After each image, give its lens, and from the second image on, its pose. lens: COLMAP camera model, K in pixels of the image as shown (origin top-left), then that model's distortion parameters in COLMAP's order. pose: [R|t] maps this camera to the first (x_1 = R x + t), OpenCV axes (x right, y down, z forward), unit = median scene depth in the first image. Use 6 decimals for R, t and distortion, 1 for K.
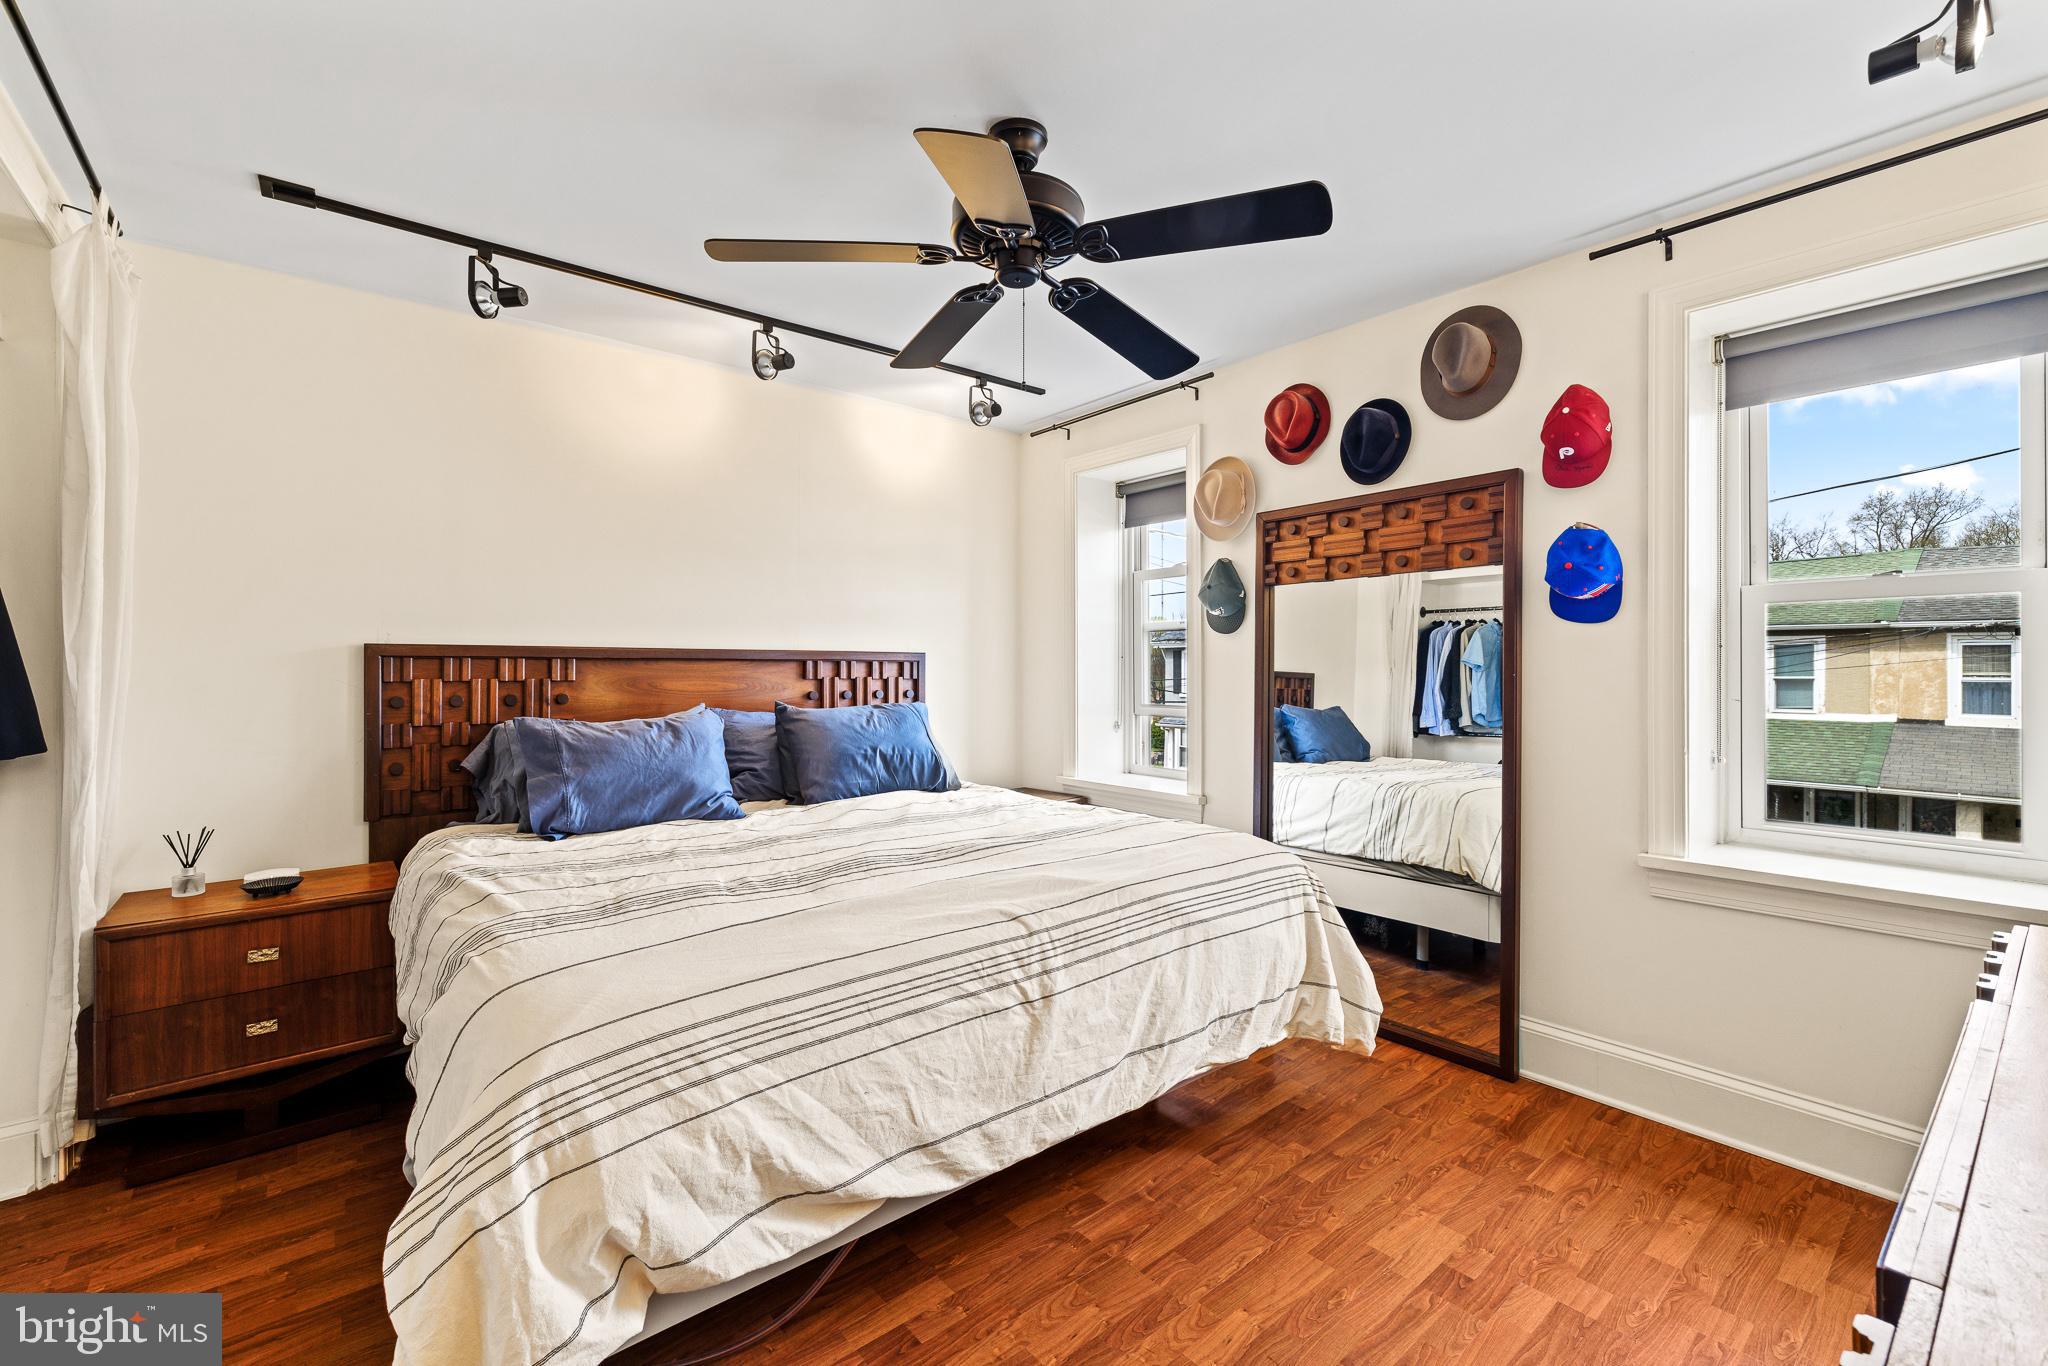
lens RADIAL K [[856.5, 0, 1017.3], [0, 856.5, 673.6], [0, 0, 1]] dist [0.001597, 0.000293]
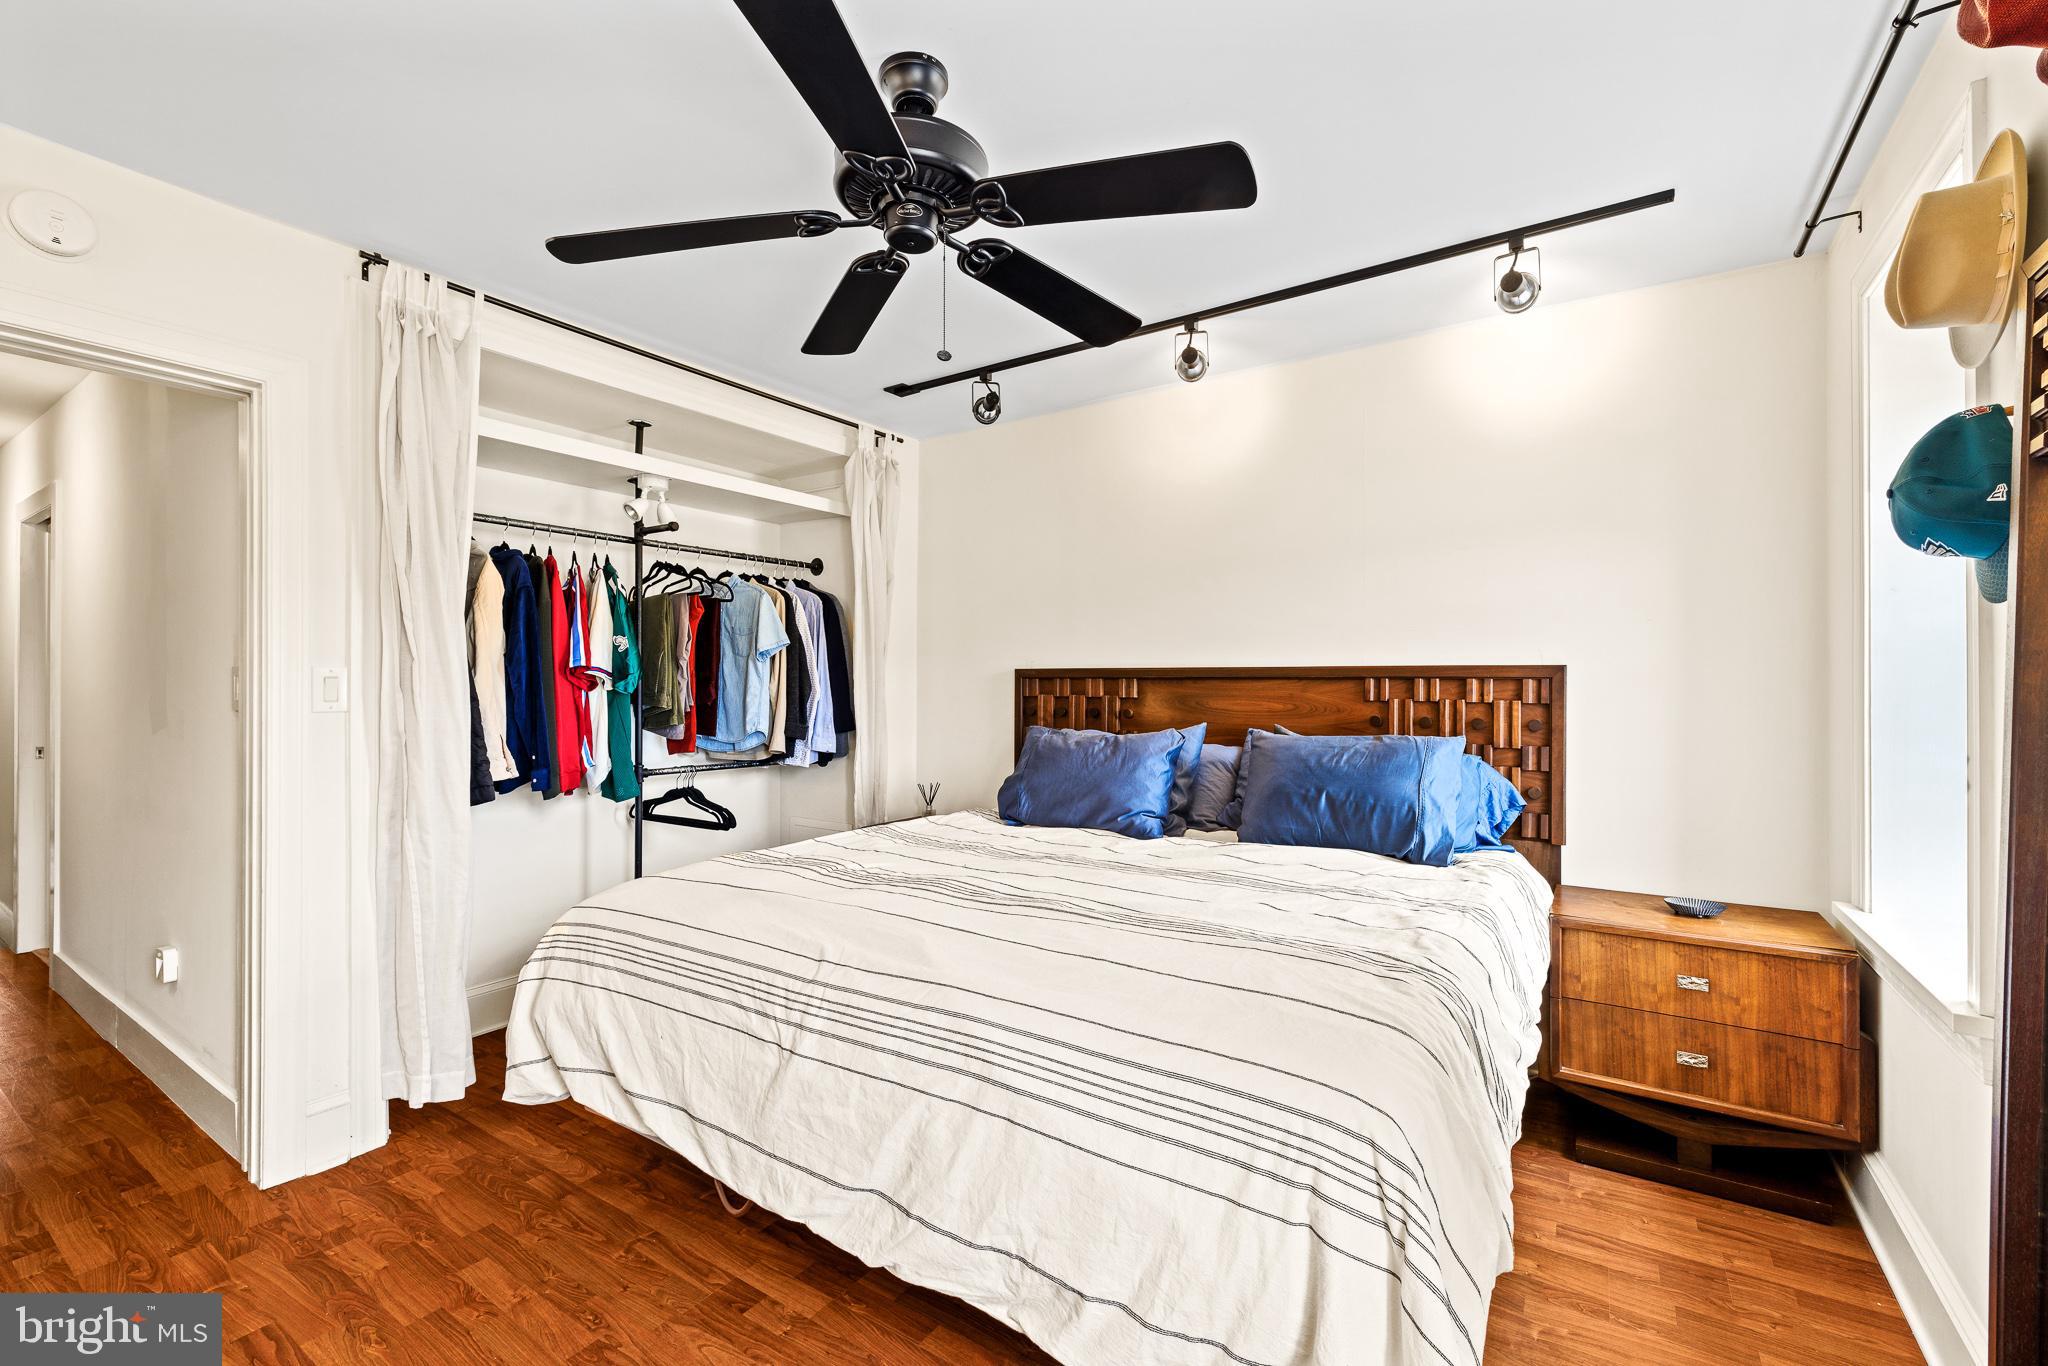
lens RADIAL K [[863.3, 0, 1035.2], [0, 863.3, 694.5], [0, 0, 1]] dist [-0.018294, 0.000138]
pose [[0.304441, 0.008718, -0.952491, 0.537027], [-0.010340, 0.999929, 0.005847, -0.001477], [0.952475, 0.008069, 0.304509, 0.540985]]
